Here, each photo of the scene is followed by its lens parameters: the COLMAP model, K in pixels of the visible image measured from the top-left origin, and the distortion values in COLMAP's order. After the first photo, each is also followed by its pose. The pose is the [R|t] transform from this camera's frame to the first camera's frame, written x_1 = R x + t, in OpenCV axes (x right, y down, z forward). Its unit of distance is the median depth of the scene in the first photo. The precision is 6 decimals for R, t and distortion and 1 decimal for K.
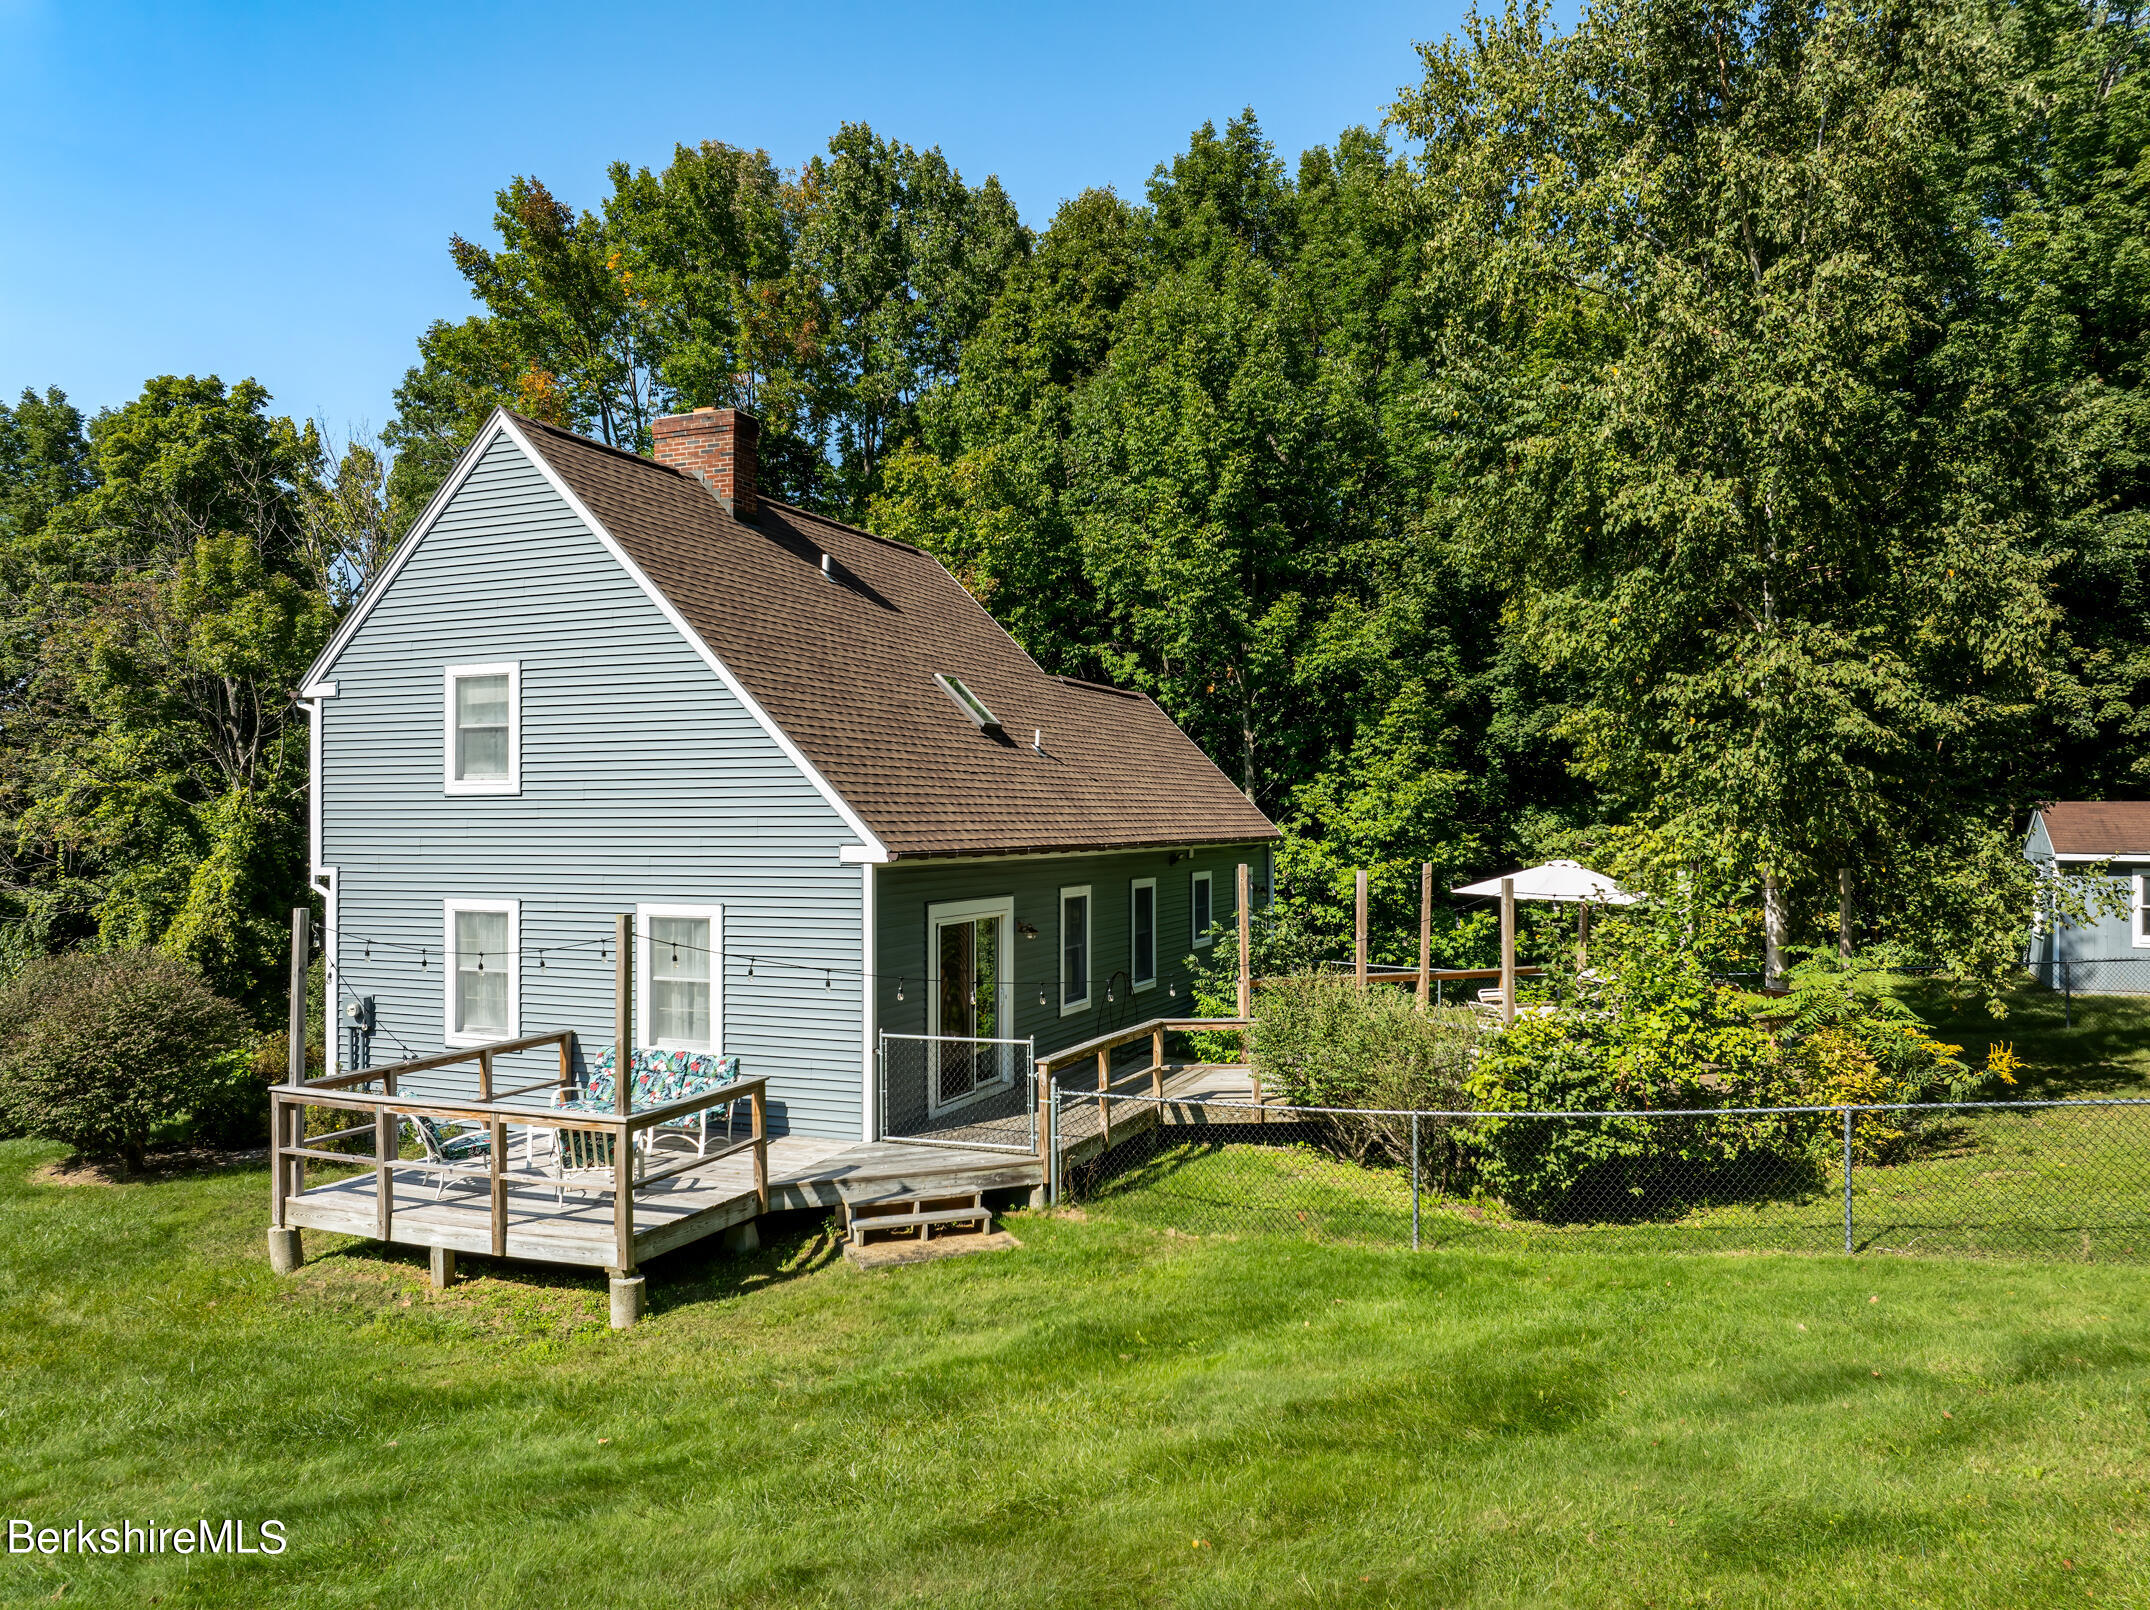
lens RADIAL K [[1536.1, 0, 1079.1], [0, 1536.1, 802.6], [0, 0, 1]] dist [-0.044002, 0.009900]
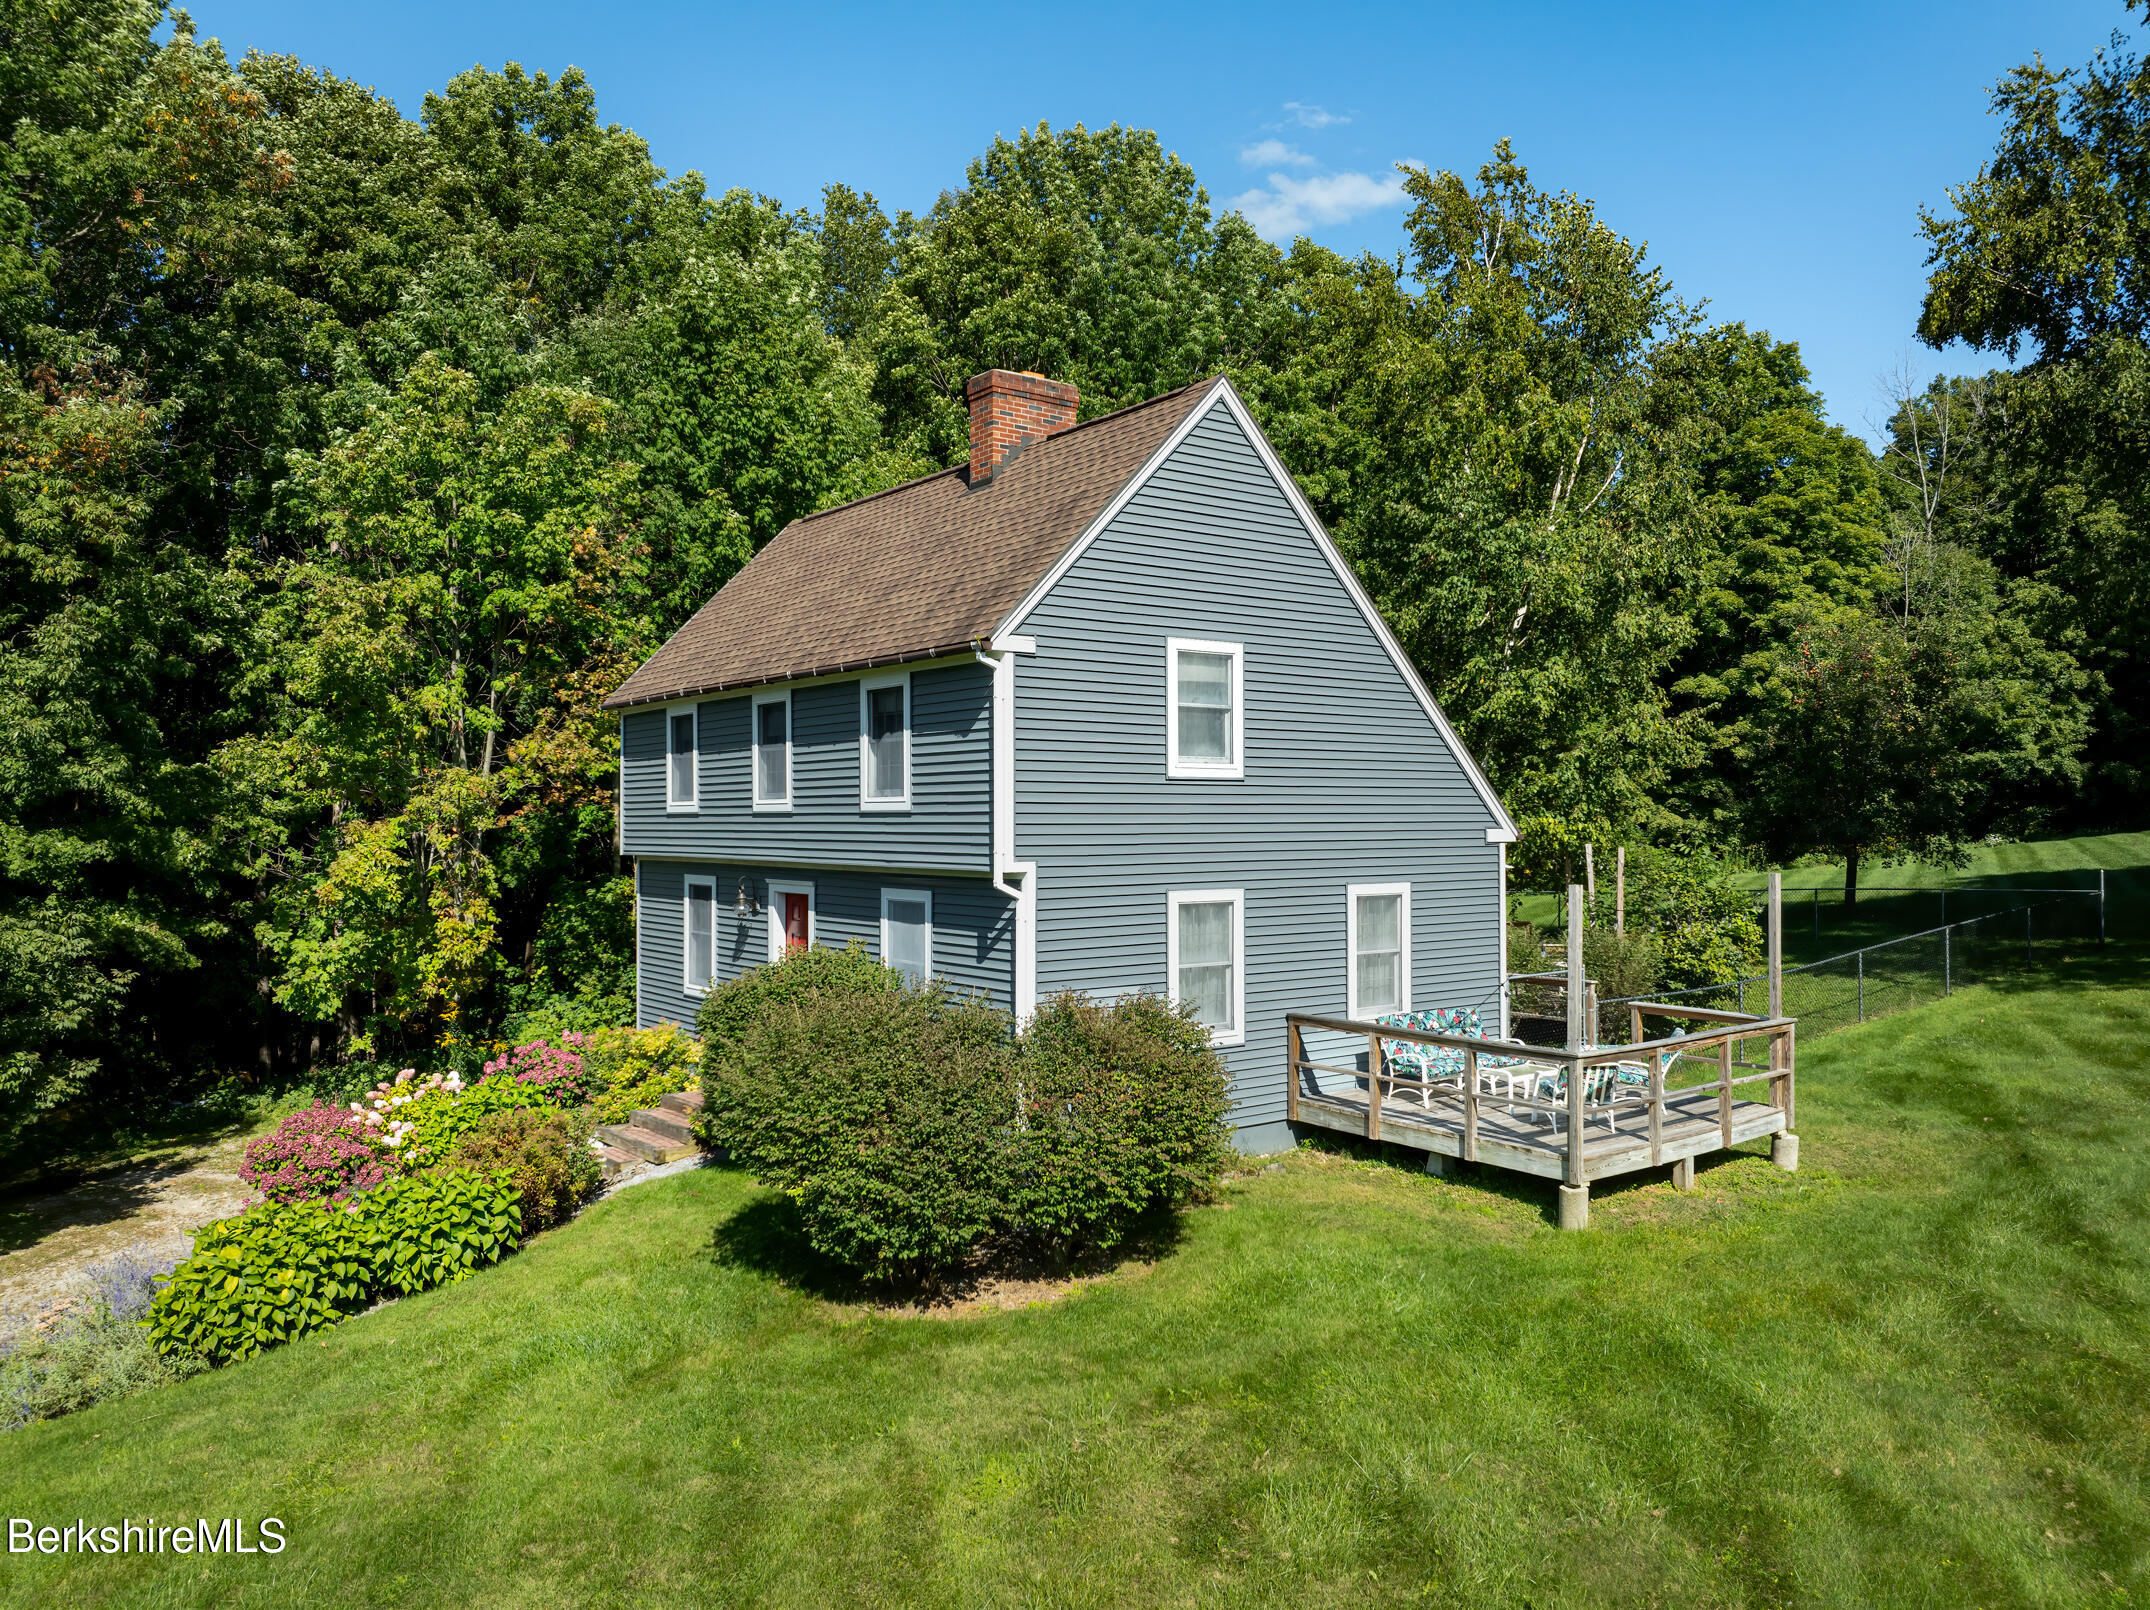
lens RADIAL K [[1536.1, 0, 1072.1], [0, 1536.1, 807.2], [0, 0, 1]] dist [-0.044002, 0.009900]
pose [[0.521308, 0.009112, 0.853320, -1.254699], [-0.008767, 0.999947, -0.005322, 0.018278], [-0.853323, -0.004706, 0.521361, 0.579924]]
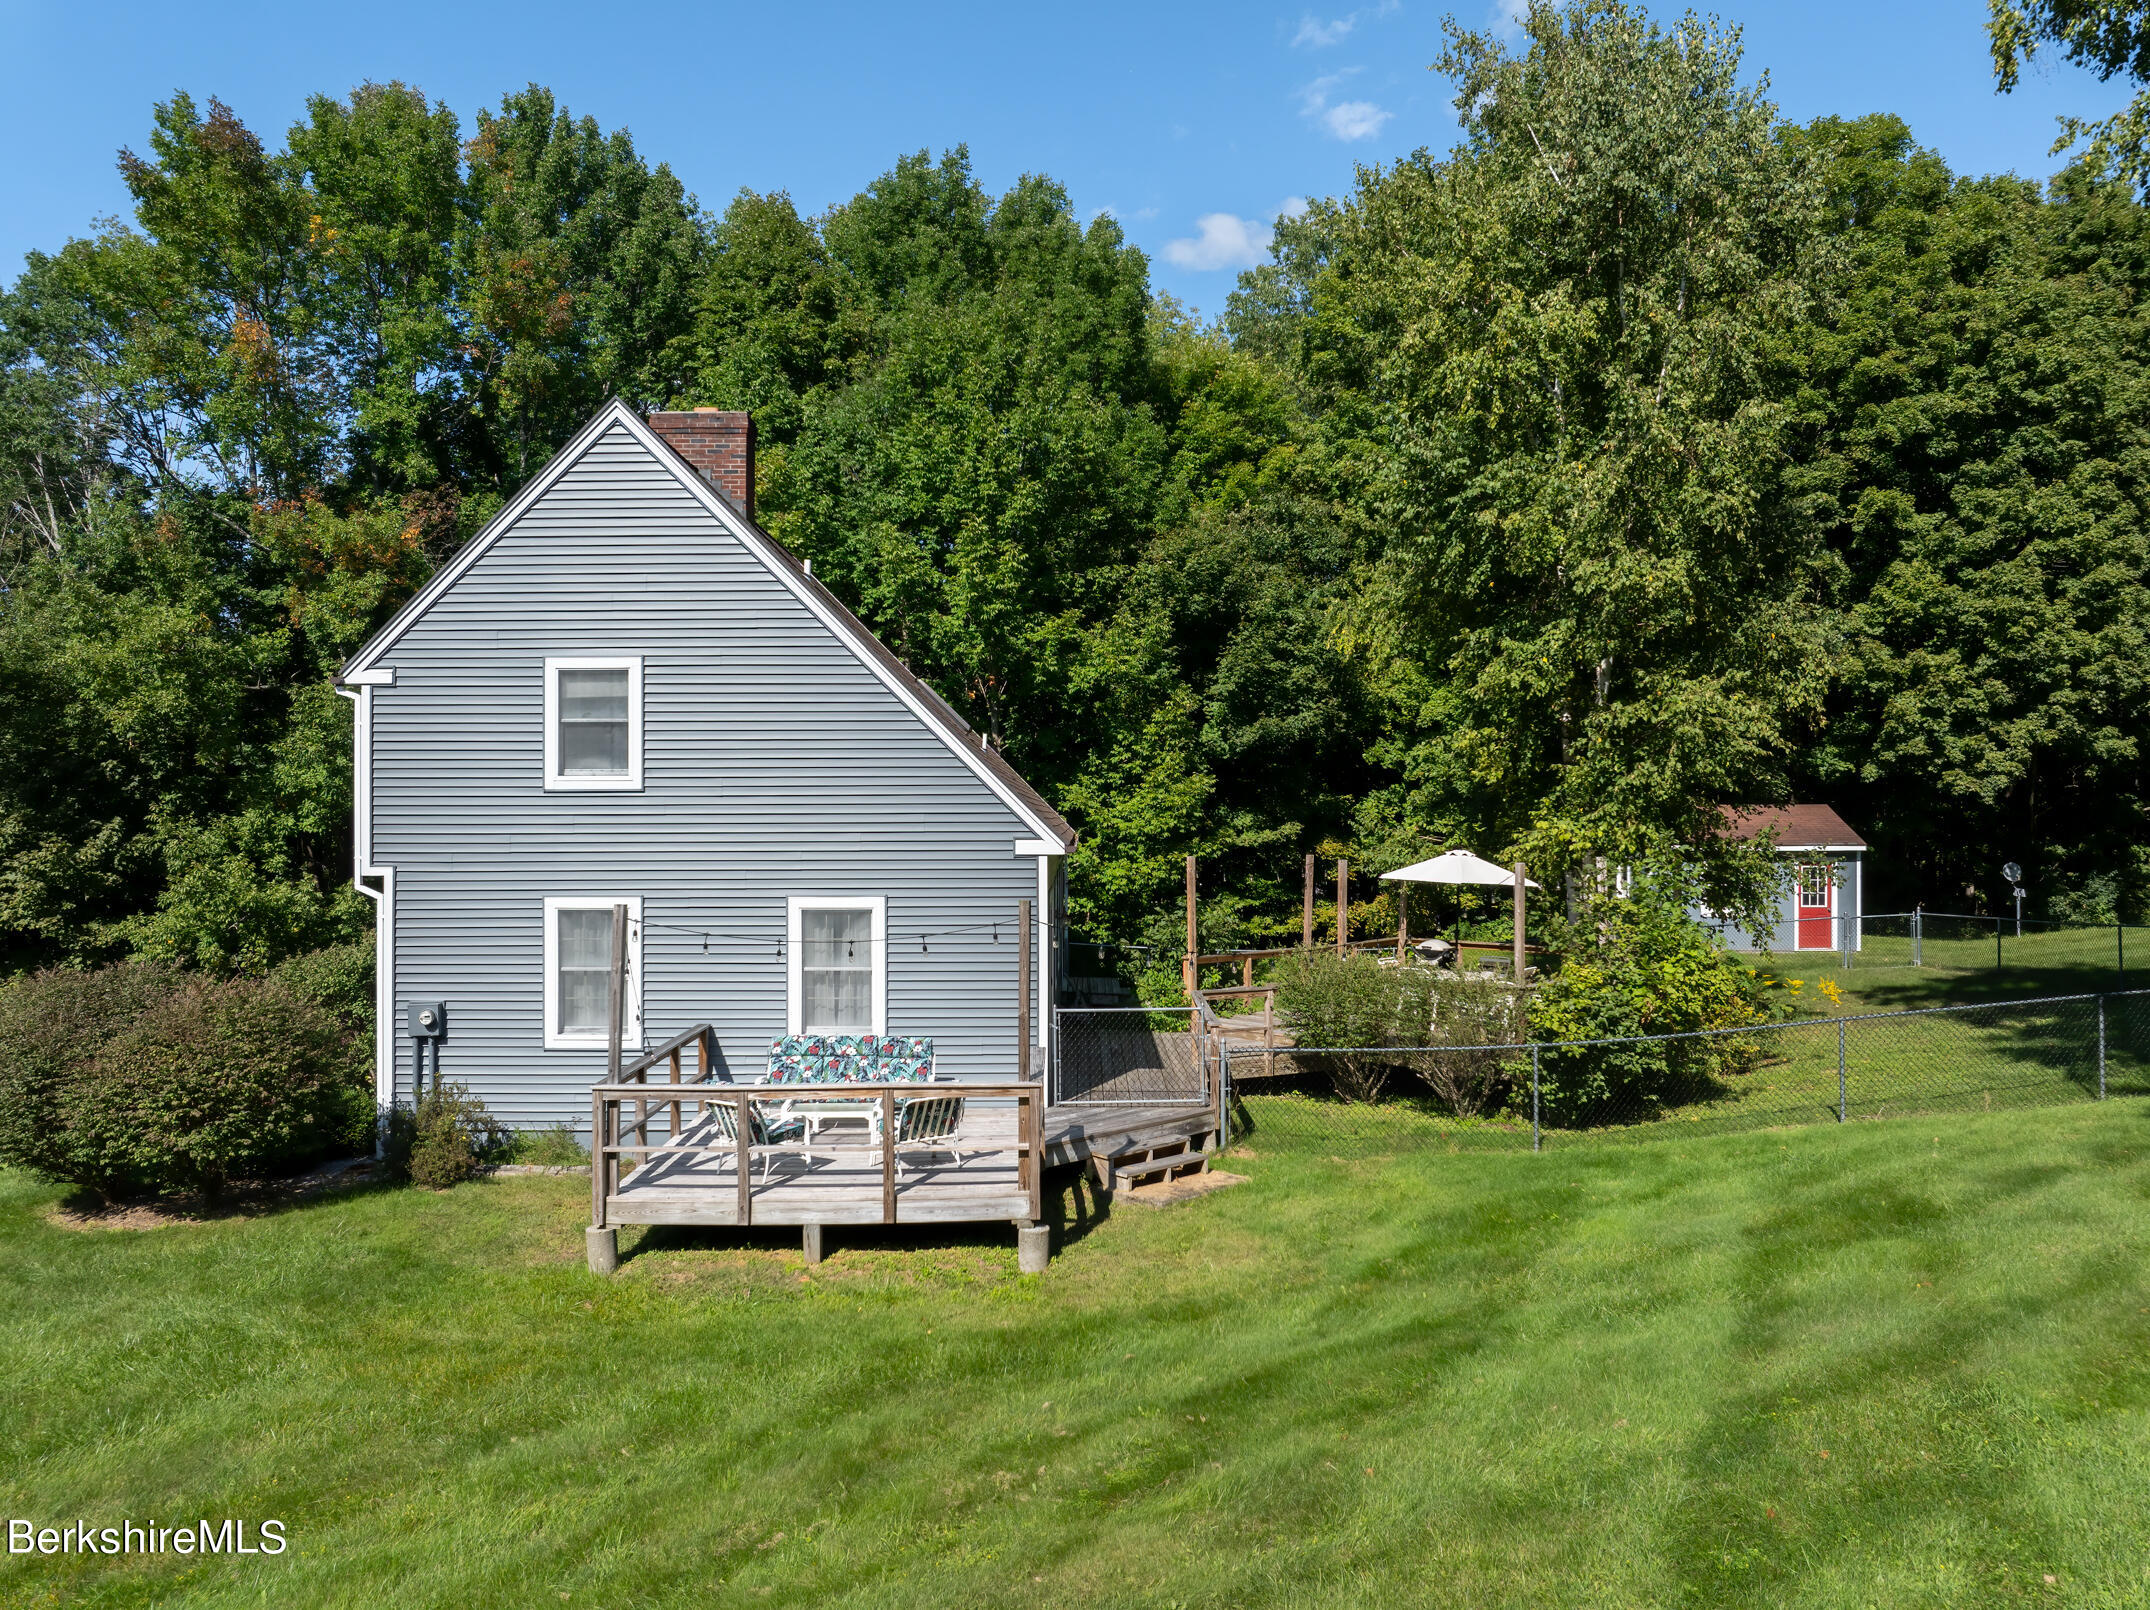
lens RADIAL K [[1536.1, 0, 1091.8], [0, 1536.1, 814.2], [0, 0, 1]] dist [-0.044002, 0.009900]
pose [[0.924894, 0.001438, 0.380223, -0.472477], [-0.004297, 0.999969, 0.006671, 0.001867], [-0.380201, -0.007804, 0.924871, -0.032065]]
